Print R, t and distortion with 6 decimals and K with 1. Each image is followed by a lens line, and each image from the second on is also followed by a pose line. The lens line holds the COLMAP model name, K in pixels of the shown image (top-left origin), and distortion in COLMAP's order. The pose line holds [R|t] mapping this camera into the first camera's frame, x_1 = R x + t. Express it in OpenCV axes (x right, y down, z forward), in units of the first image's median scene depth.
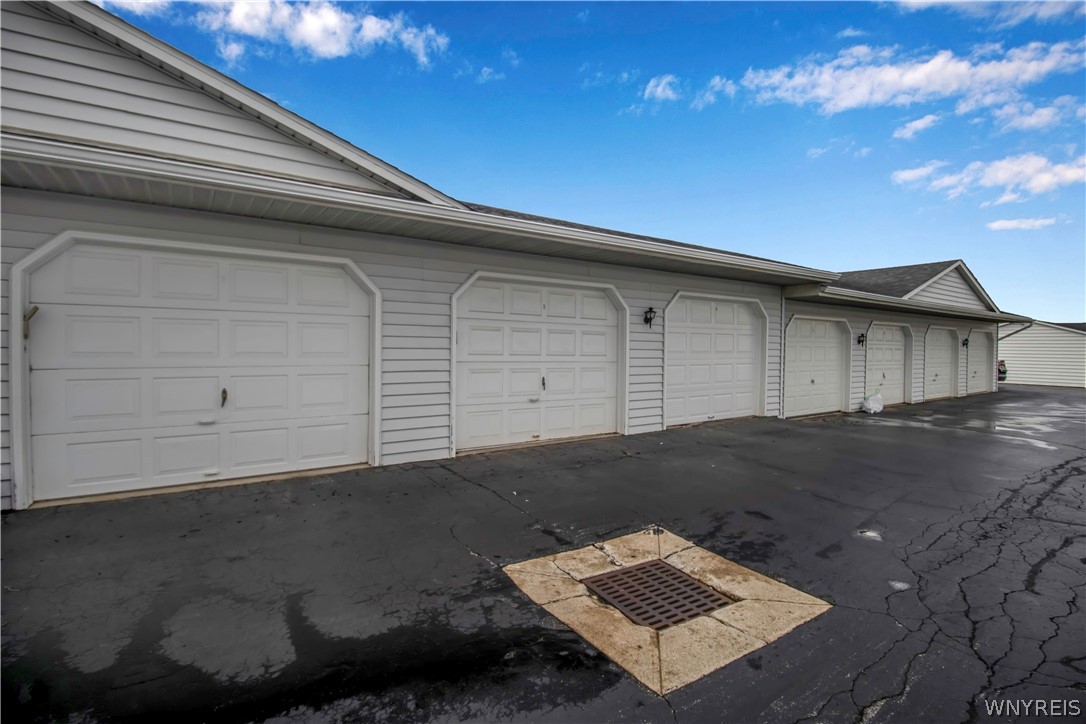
lens RADIAL K [[518.3, 0, 498.1], [0, 518.3, 361.8], [0, 0, 1]] dist [0.002293, -0.012707]
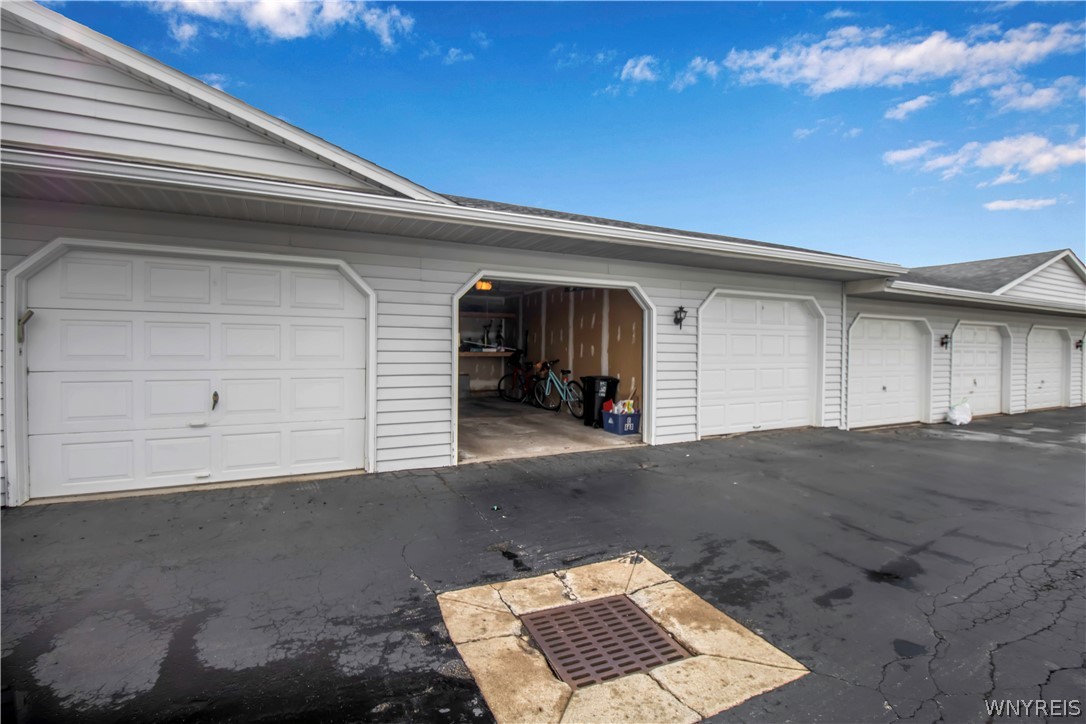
lens RADIAL K [[518.3, 0, 498.1], [0, 518.3, 361.8], [0, 0, 1]] dist [0.002293, -0.012707]
pose [[0.991822, 0.001825, -0.127612, 0.167342], [-0.002598, 0.999979, -0.005894, -0.001699], [0.127599, 0.006177, 0.991807, 0.088033]]
